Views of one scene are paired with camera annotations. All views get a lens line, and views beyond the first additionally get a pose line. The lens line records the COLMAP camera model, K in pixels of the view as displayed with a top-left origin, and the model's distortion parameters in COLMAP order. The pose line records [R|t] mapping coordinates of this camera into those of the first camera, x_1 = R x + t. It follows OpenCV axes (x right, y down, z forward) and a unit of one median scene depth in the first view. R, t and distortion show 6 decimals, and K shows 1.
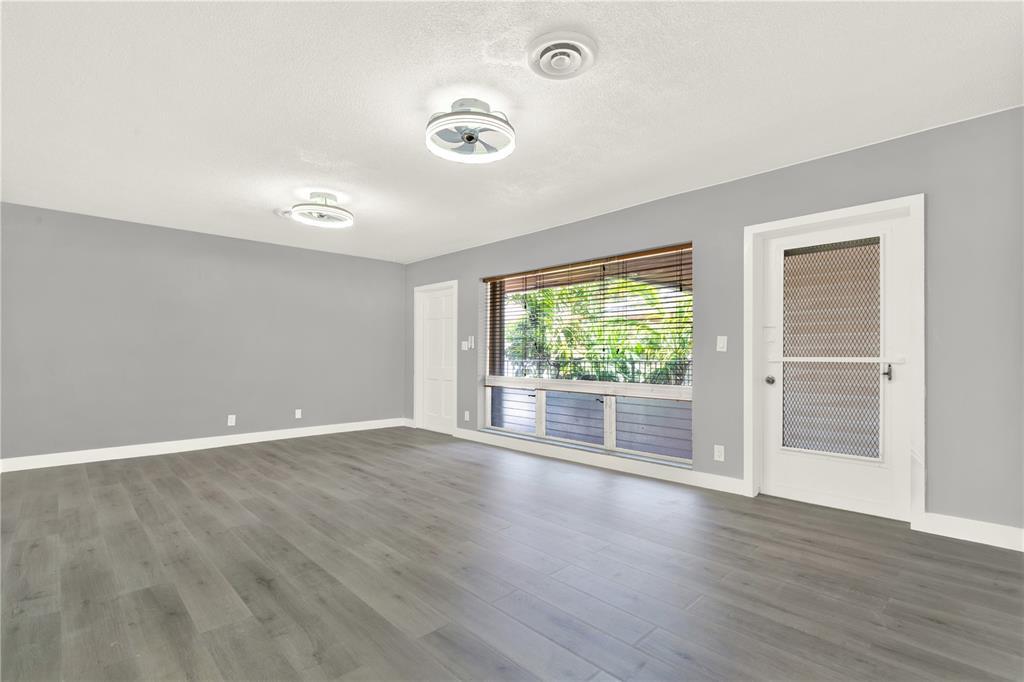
lens RADIAL K [[471.2, 0, 507.6], [0, 471.2, 353.7], [0, 0, 1]] dist [0.000572, 0.000516]
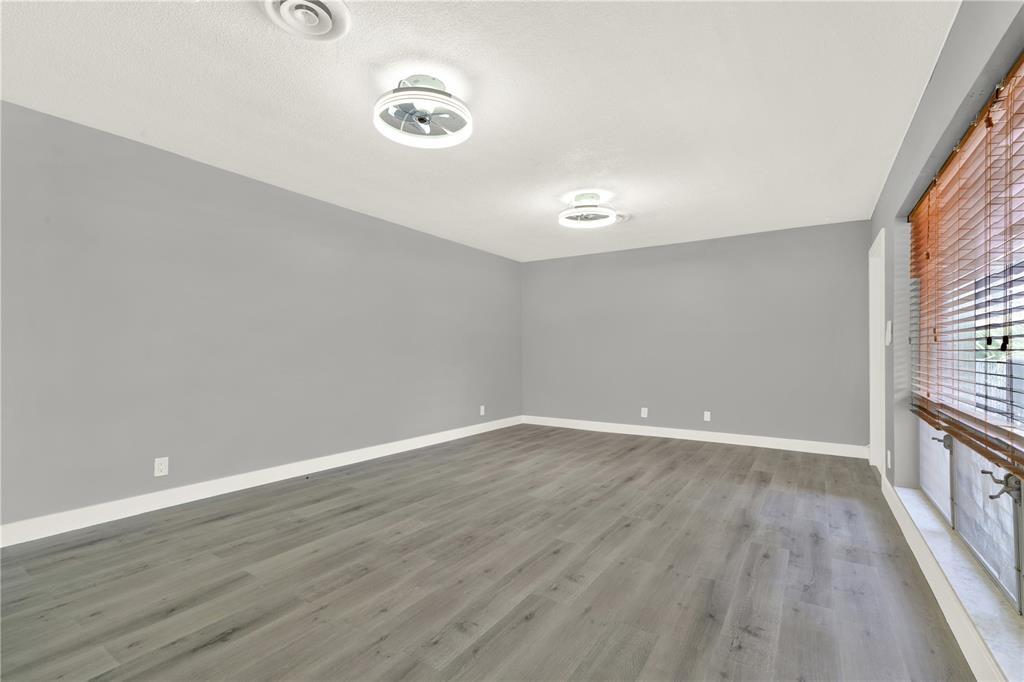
lens RADIAL K [[457.6, 0, 516.3], [0, 457.6, 345.2], [0, 0, 1]] dist [0.000921, 0.000087]
pose [[0.223166, -0.016205, -0.974646, 0.675864], [0.001700, 0.999867, -0.016235, -0.000583], [0.974779, 0.001966, 0.223163, 0.795826]]
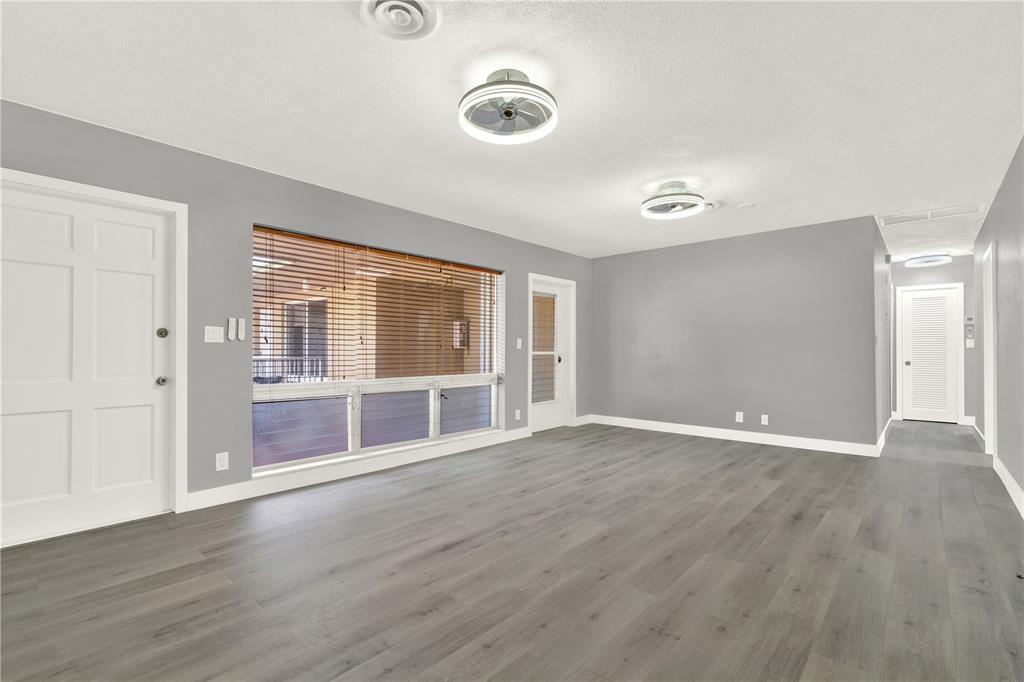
lens RADIAL K [[457.6, 0, 516.3], [0, 457.6, 345.2], [0, 0, 1]] dist [0.000921, 0.000087]
pose [[-0.072744, 0.011711, 0.997282, -1.212868], [-0.002300, 0.999926, -0.011910, 0.002181], [-0.997348, -0.003161, -0.072711, 1.298193]]
